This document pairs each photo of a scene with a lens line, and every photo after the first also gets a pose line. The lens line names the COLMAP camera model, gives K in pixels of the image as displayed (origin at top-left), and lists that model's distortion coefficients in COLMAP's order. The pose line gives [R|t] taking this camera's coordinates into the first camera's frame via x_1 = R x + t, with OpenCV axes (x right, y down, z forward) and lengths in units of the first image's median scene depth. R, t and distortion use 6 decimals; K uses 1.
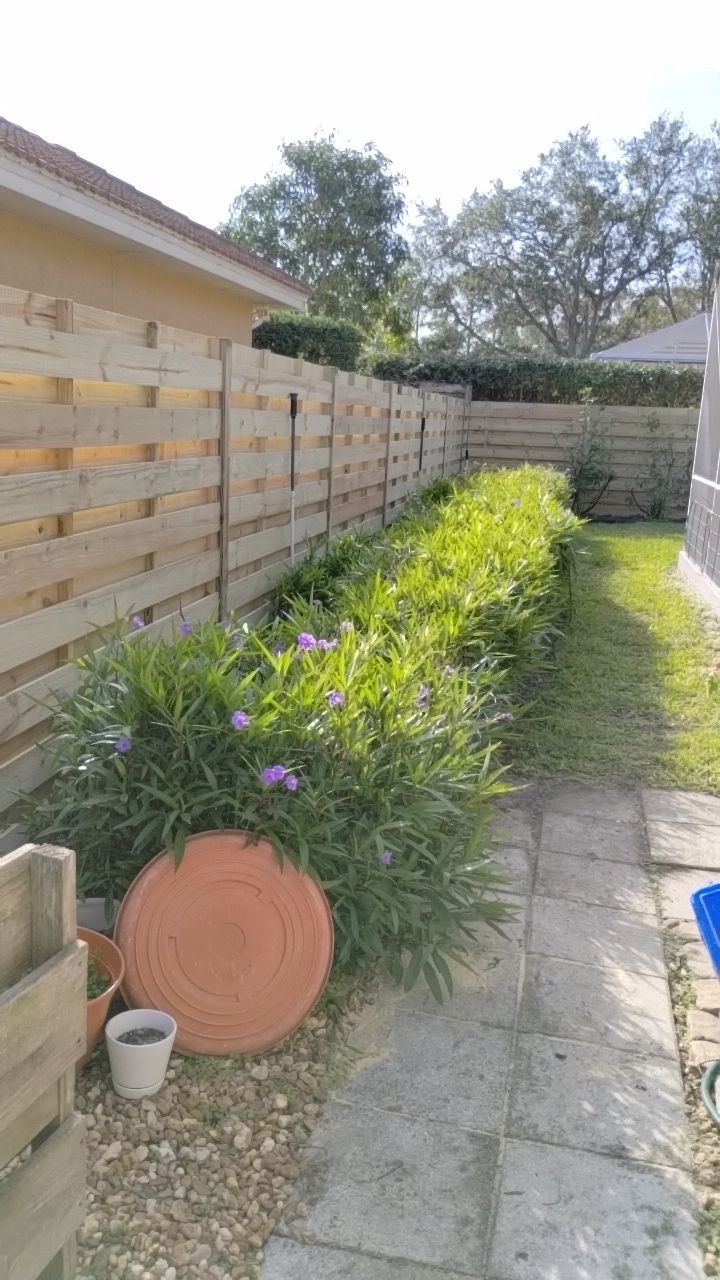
lens RADIAL K [[1043.0, 0, 337.3], [0, 1043.0, 660.0], [0, 0, 1]] dist [0.050071, -0.095443]
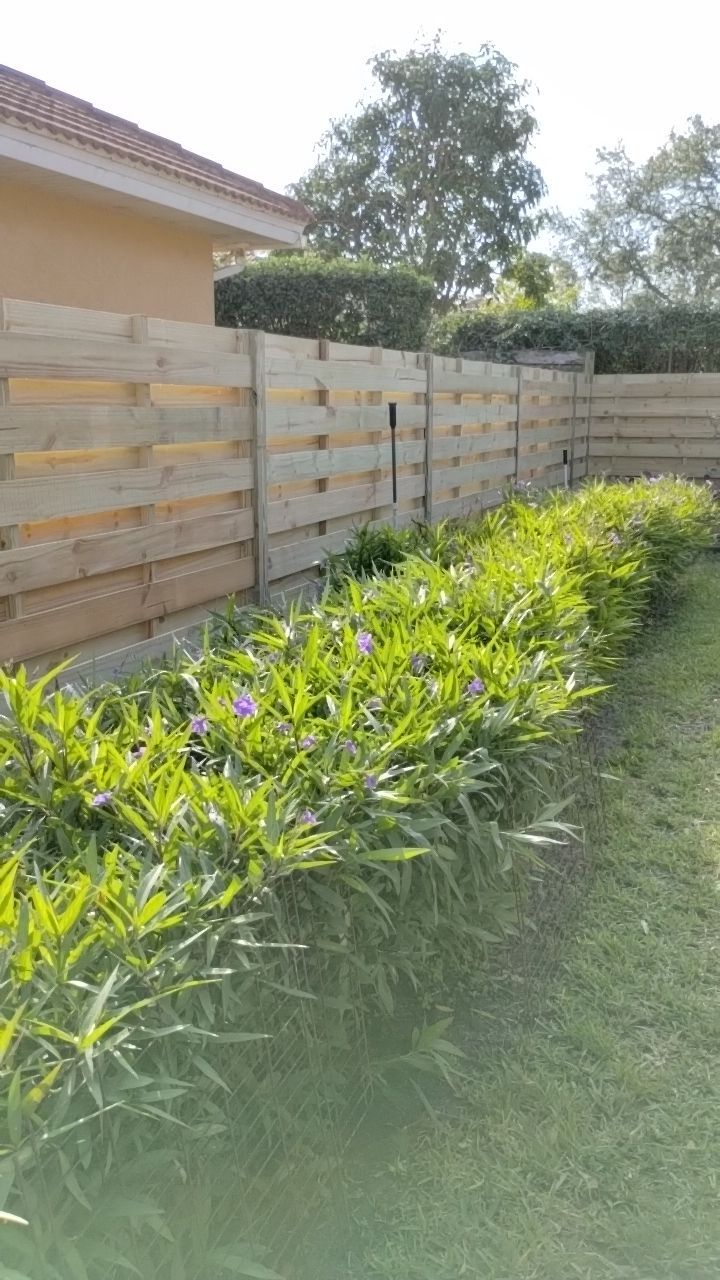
lens RADIAL K [[1028.3, 0, 360.0], [0, 1028.3, 640.0], [0, 0, 1]] dist [0.074665, -0.148886]
pose [[0.981732, 0.004043, -0.190226, 0.106287], [-0.005460, 0.999961, -0.006925, -0.068204], [0.190190, 0.007837, 0.981716, 0.306100]]
